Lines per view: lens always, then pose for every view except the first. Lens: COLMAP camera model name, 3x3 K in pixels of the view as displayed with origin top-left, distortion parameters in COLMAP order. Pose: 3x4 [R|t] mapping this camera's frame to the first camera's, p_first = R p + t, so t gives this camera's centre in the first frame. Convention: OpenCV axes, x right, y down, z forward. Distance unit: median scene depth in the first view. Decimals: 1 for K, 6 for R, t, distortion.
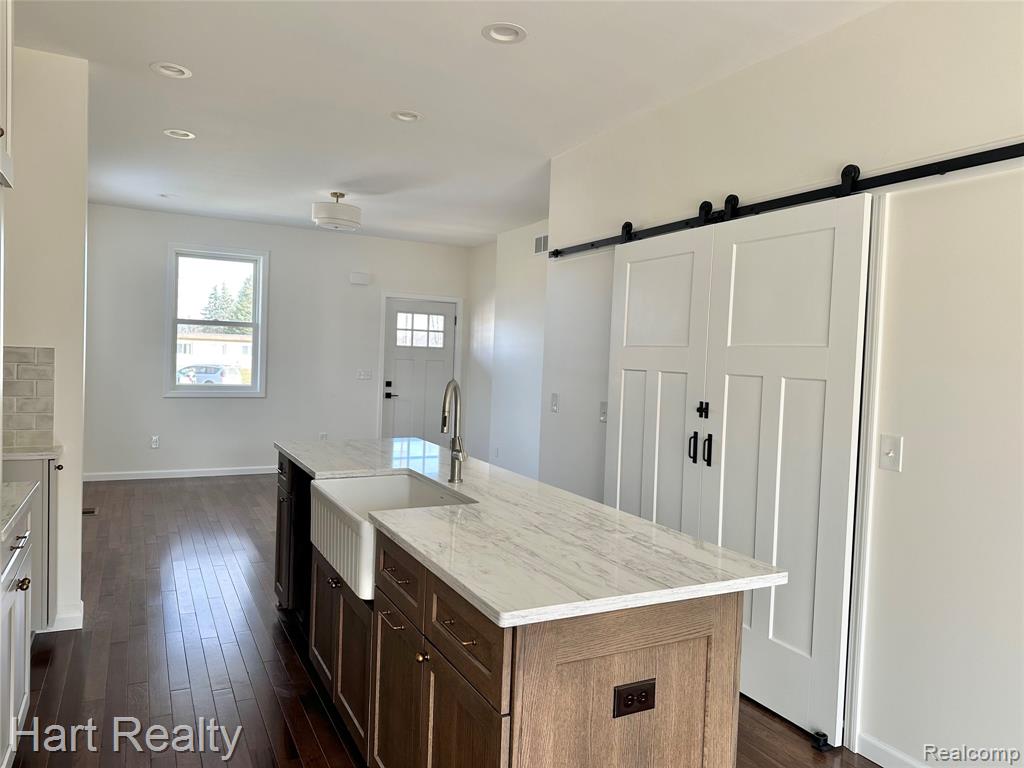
lens RADIAL K [[721.0, 0, 512.0], [0, 721.0, 384.0], [0, 0, 1]] dist [0.062985, -0.088672]
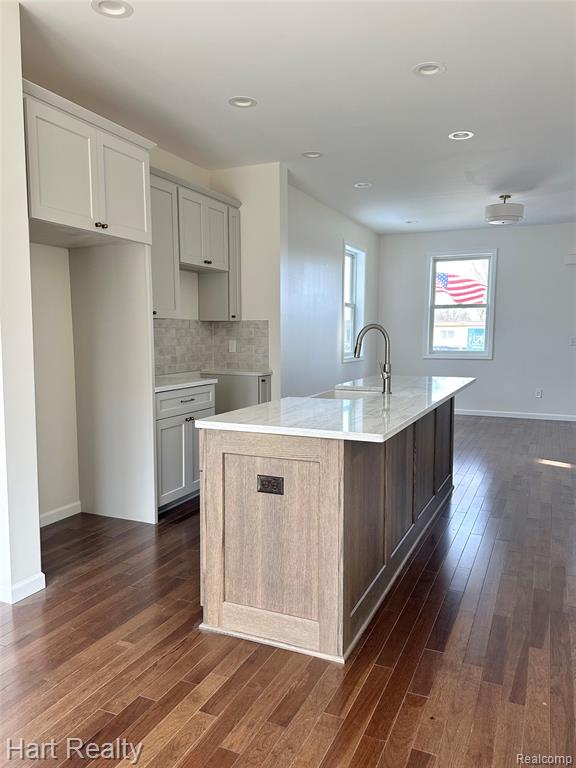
lens RADIAL K [[588.2, 0, 288.0], [0, 588.2, 384.0], [0, 0, 1]] dist [0.069832, -0.001346]
pose [[0.624982, 0.034483, -0.779877, 0.621659], [-0.011053, 0.999315, 0.035328, 0.063757], [0.780561, -0.013459, 0.624934, 0.065768]]
